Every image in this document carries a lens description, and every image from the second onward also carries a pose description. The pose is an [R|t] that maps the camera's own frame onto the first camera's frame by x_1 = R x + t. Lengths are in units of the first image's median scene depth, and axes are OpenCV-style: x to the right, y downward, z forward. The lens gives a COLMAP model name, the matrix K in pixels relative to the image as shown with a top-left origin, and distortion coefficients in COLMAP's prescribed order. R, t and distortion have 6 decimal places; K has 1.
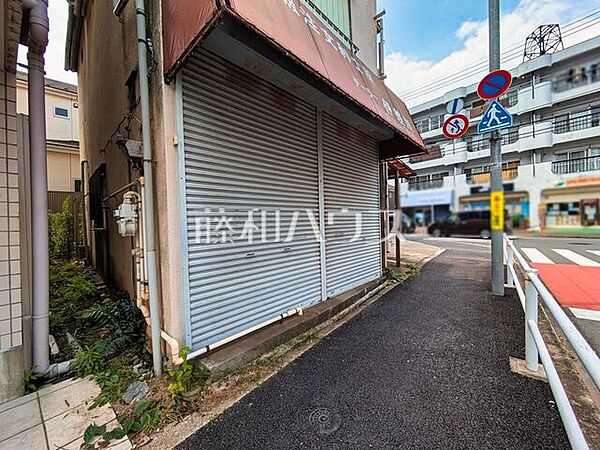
lens RADIAL K [[235.7, 0, 302.4], [0, 235.7, 223.7], [0, 0, 1]] dist [-0.009531, 0.004481]
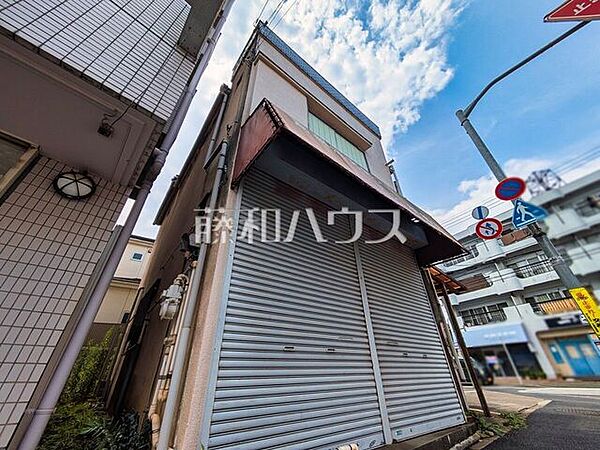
lens RADIAL K [[235.7, 0, 302.4], [0, 235.7, 223.7], [0, 0, 1]] dist [-0.009531, 0.004481]
pose [[0.989376, -0.078604, -0.122300, -0.017410], [-0.001108, 0.837132, -0.547000, 0.113153], [0.145377, 0.541324, 0.828151, 0.029148]]
